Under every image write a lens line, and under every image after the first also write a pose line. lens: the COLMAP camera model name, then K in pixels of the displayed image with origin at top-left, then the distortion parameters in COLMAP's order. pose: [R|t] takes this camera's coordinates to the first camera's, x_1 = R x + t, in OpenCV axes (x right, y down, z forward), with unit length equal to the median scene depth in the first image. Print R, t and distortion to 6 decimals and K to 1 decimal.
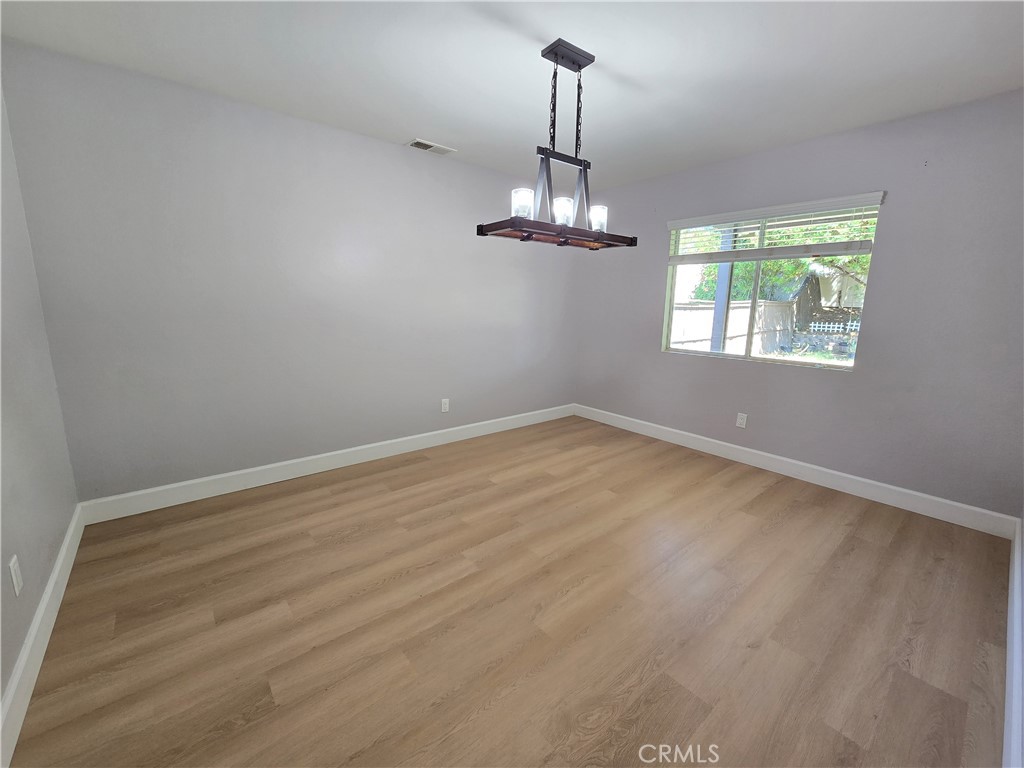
lens RADIAL K [[418.8, 0, 514.5], [0, 418.8, 383.1], [0, 0, 1]] dist [-0.000019, -0.000101]
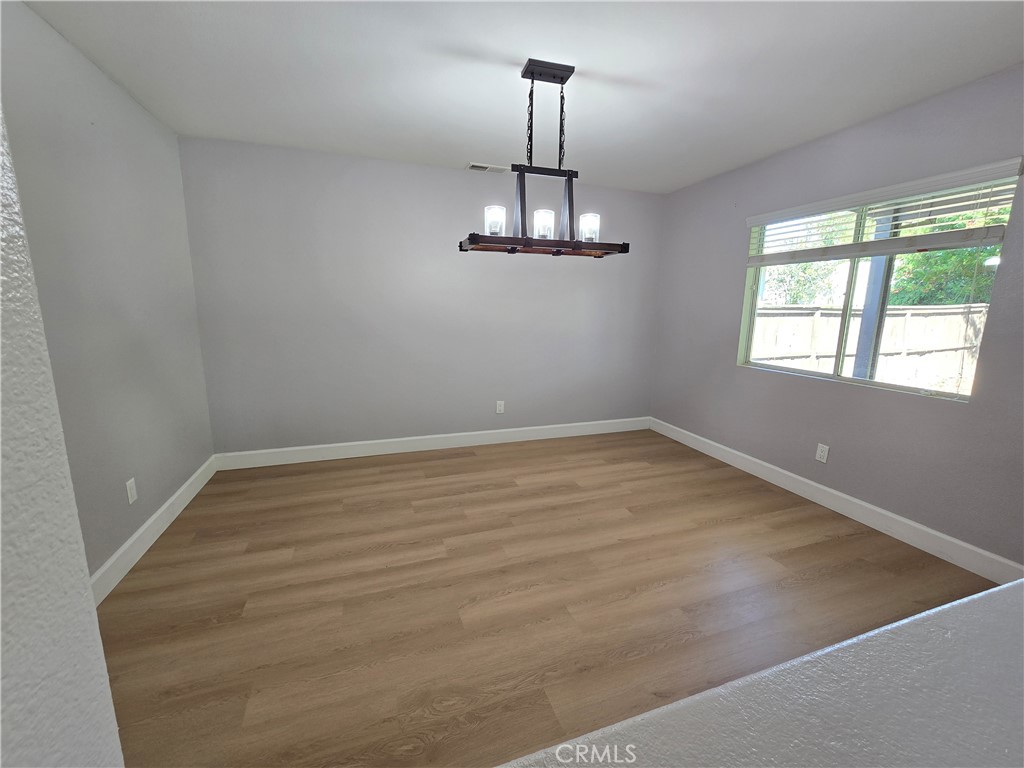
lens RADIAL K [[419.0, 0, 512.0], [0, 419.0, 384.0], [0, 0, 1]] dist [0.000882, 0.000018]
pose [[0.935237, 0.058714, -0.349119, 0.340450], [-0.062172, 0.998065, 0.001303, -0.012358], [0.348519, 0.020486, 0.937078, 0.019731]]
